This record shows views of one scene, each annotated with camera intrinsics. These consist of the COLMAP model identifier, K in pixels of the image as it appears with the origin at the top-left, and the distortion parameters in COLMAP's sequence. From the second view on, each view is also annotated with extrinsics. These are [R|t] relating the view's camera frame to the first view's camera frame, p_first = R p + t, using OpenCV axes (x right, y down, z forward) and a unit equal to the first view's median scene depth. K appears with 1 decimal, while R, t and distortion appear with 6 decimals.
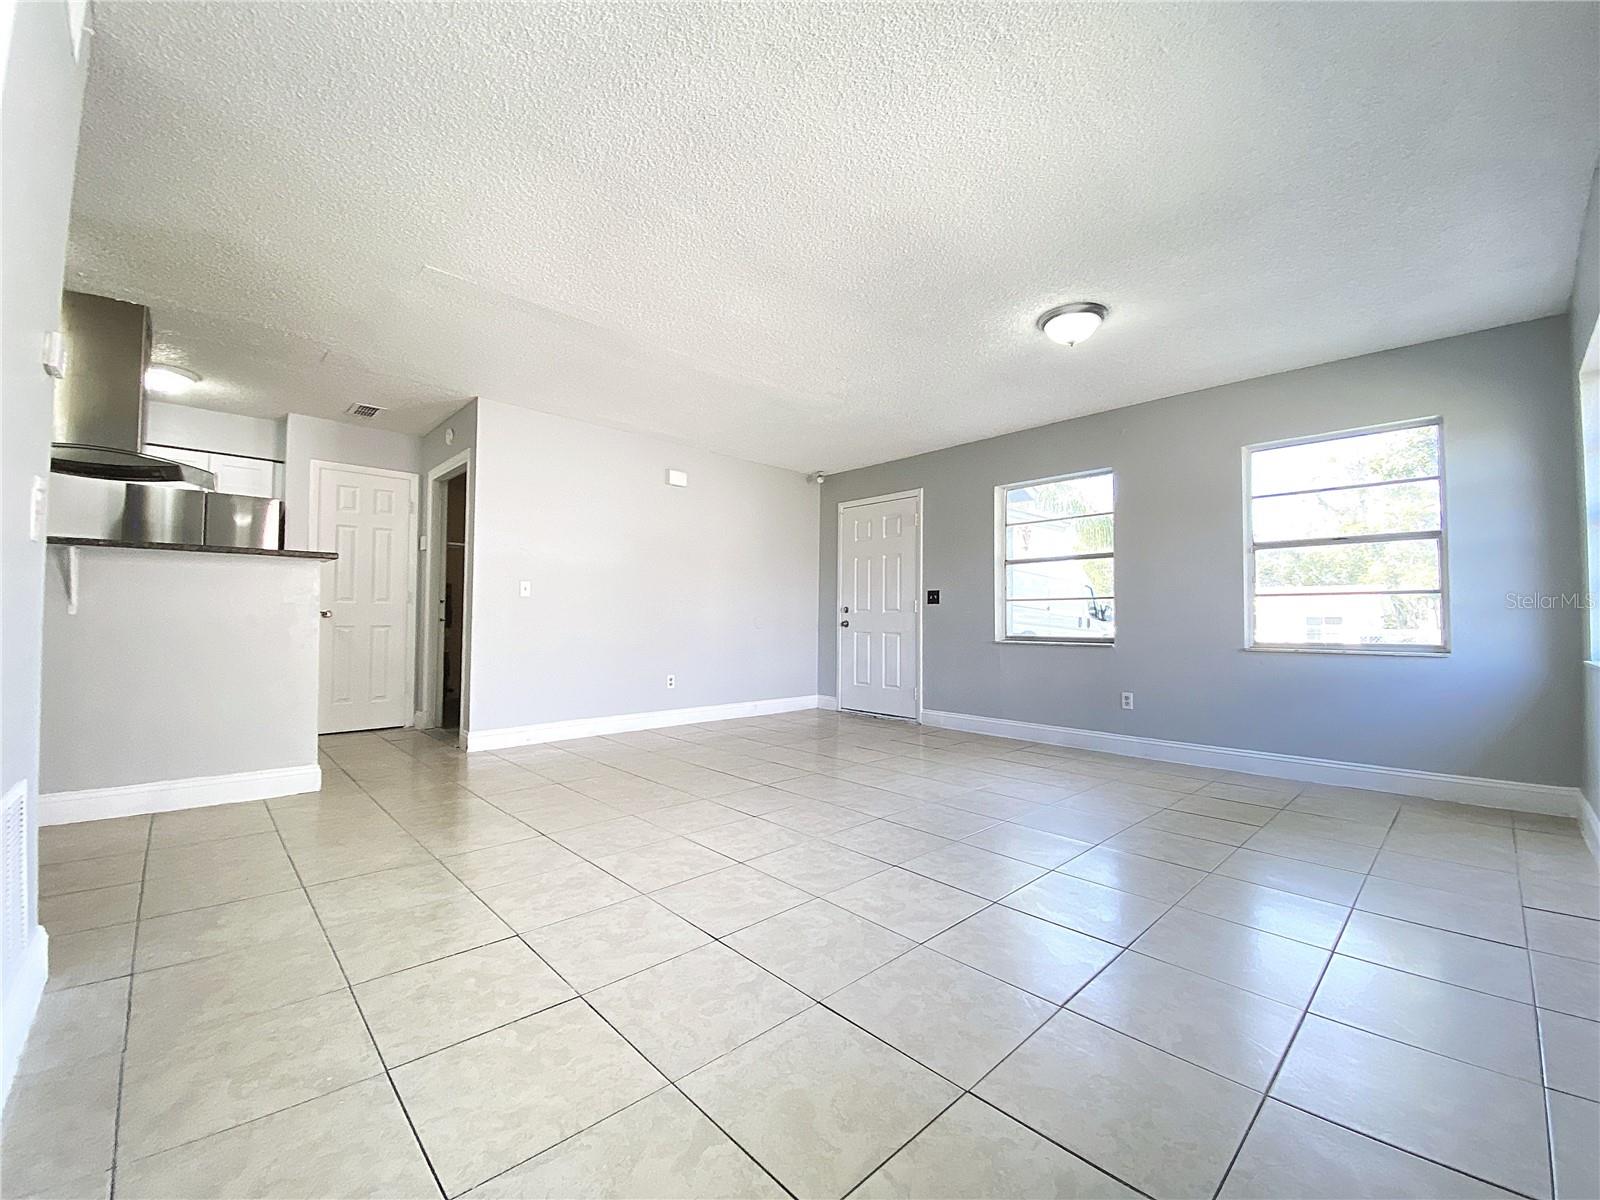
lens RADIAL K [[649.8, 0, 799.1], [0, 649.8, 601.8], [0, 0, 1]] dist [0.000429, -0.000062]
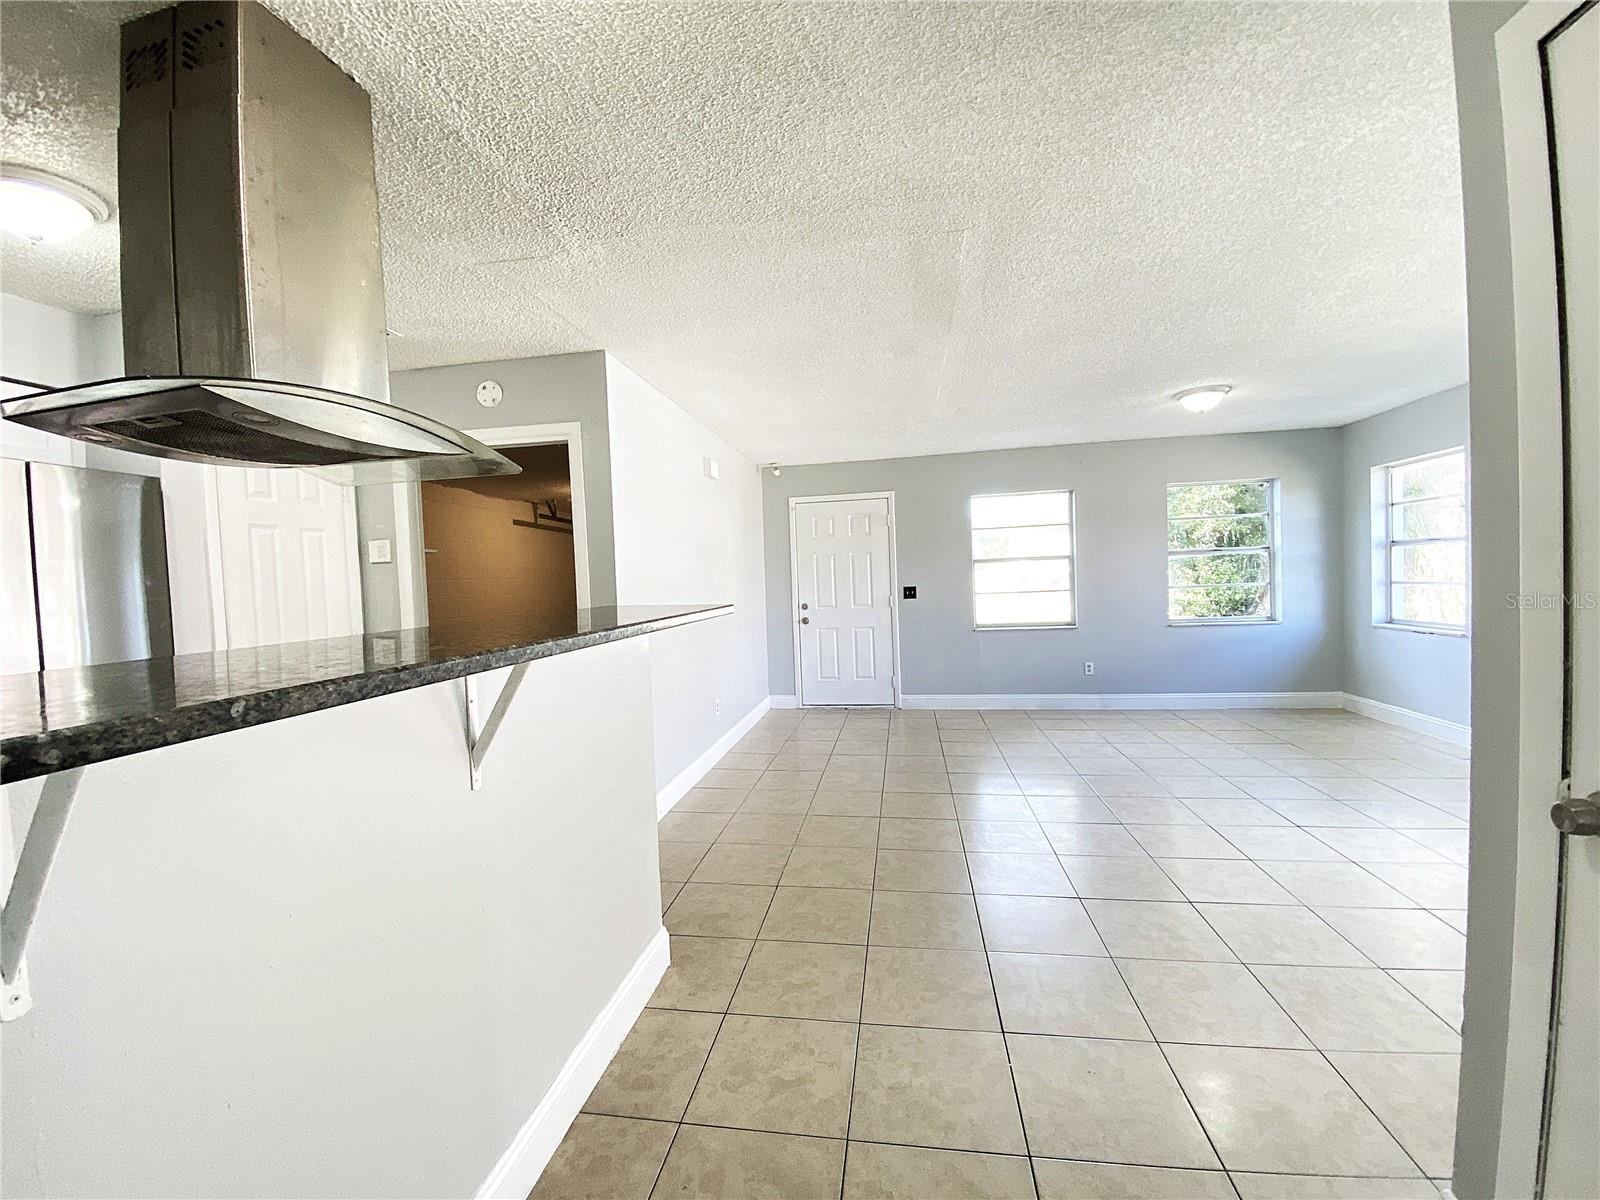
lens RADIAL K [[649.8, 0, 800.5], [0, 649.8, 599.4], [0, 0, 1]] dist [0.000429, -0.000062]
pose [[0.793105, -0.058943, 0.606226, -0.595769], [0.025399, 0.997641, 0.063772, -0.069180], [-0.608555, -0.035180, 0.792731, 0.242753]]
